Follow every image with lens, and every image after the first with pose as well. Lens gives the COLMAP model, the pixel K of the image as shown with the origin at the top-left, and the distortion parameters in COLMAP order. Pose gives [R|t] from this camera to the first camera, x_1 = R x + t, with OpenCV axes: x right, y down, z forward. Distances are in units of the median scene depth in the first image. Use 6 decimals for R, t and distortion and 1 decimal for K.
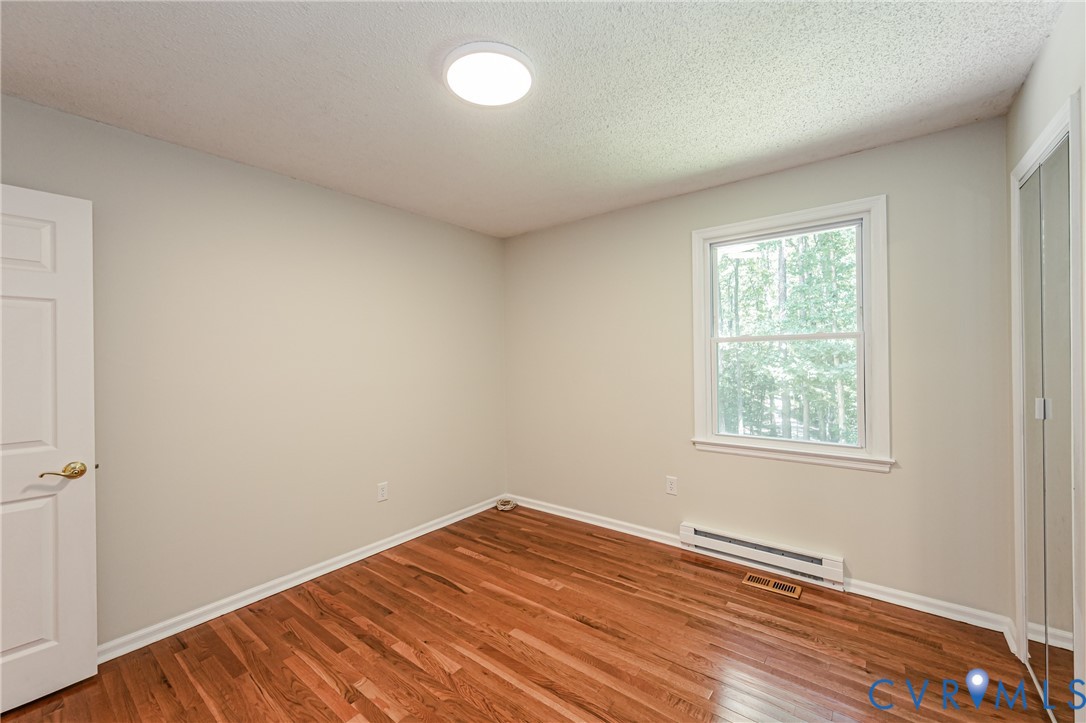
lens RADIAL K [[434.0, 0, 543.5], [0, 434.0, 354.7], [0, 0, 1]] dist [-0.001055, -0.000178]
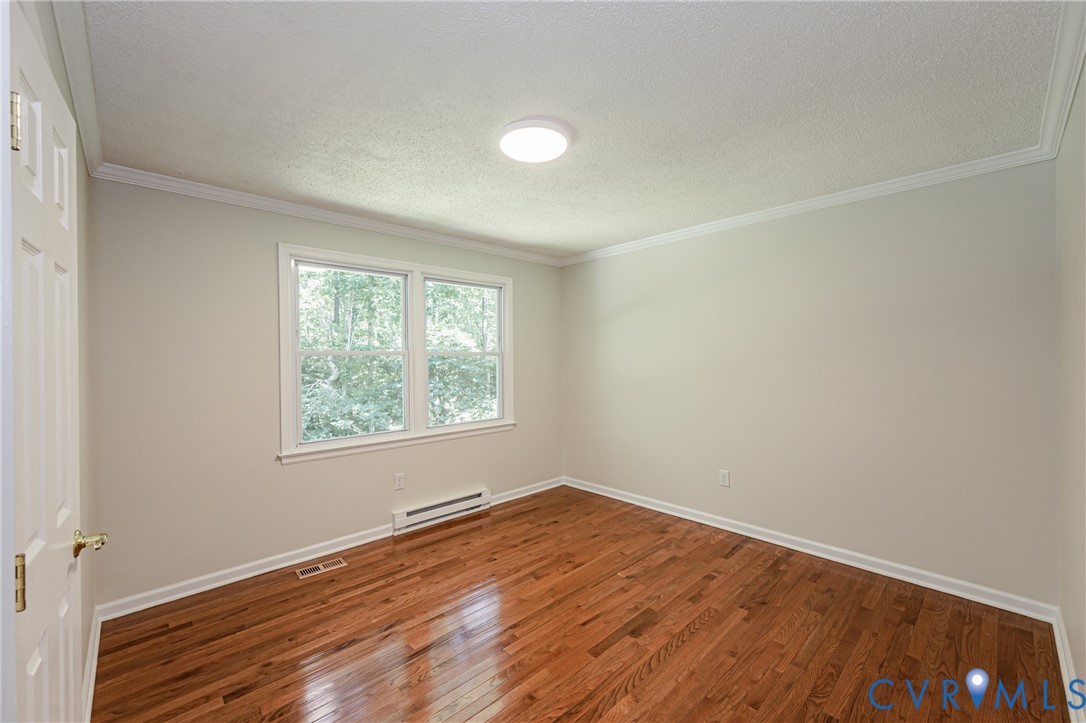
lens RADIAL K [[437.3, 0, 543.0], [0, 437.3, 361.5], [0, 0, 1]] dist [-0.001593, -0.000058]
pose [[0.156164, 0.000945, 0.987731, -0.944768], [-0.002441, 0.999997, -0.000570, -0.015279], [-0.987728, -0.002322, 0.156166, 0.537241]]
